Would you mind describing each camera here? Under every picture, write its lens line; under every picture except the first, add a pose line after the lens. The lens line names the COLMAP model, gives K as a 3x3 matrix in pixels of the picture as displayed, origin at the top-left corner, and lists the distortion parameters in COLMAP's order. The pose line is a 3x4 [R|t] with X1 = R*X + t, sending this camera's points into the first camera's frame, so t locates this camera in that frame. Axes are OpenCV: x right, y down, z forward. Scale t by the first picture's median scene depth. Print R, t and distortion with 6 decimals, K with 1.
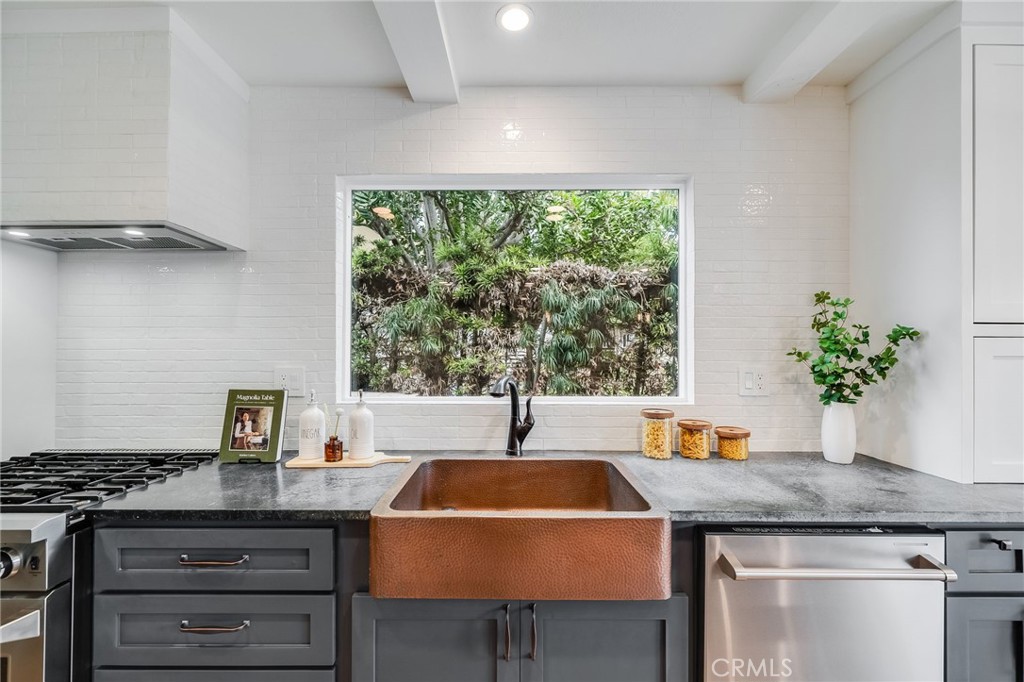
lens RADIAL K [[348.4, 0, 505.2], [0, 348.4, 349.5], [0, 0, 1]] dist [-0.001211, -0.000176]
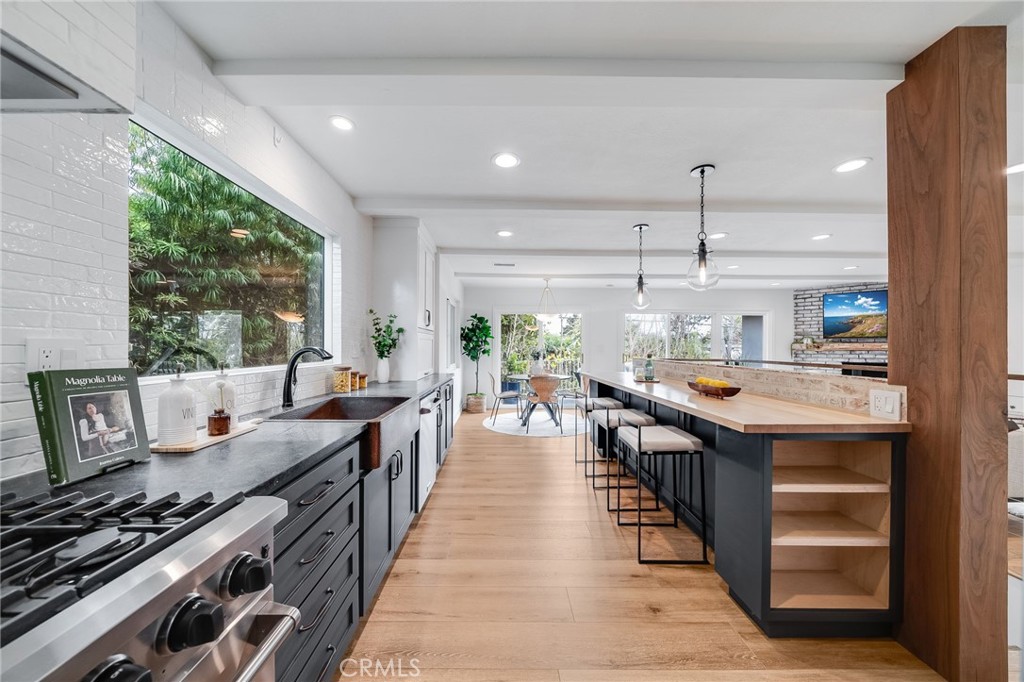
lens RADIAL K [[348.4, 0, 505.2], [0, 348.4, 349.5], [0, 0, 1]] dist [-0.001211, -0.000176]
pose [[-0.026504, -0.009288, 0.999606, -1.439492], [-0.009157, 0.999917, 0.009049, 0.066235], [-0.999607, -0.008913, -0.026587, 0.225486]]
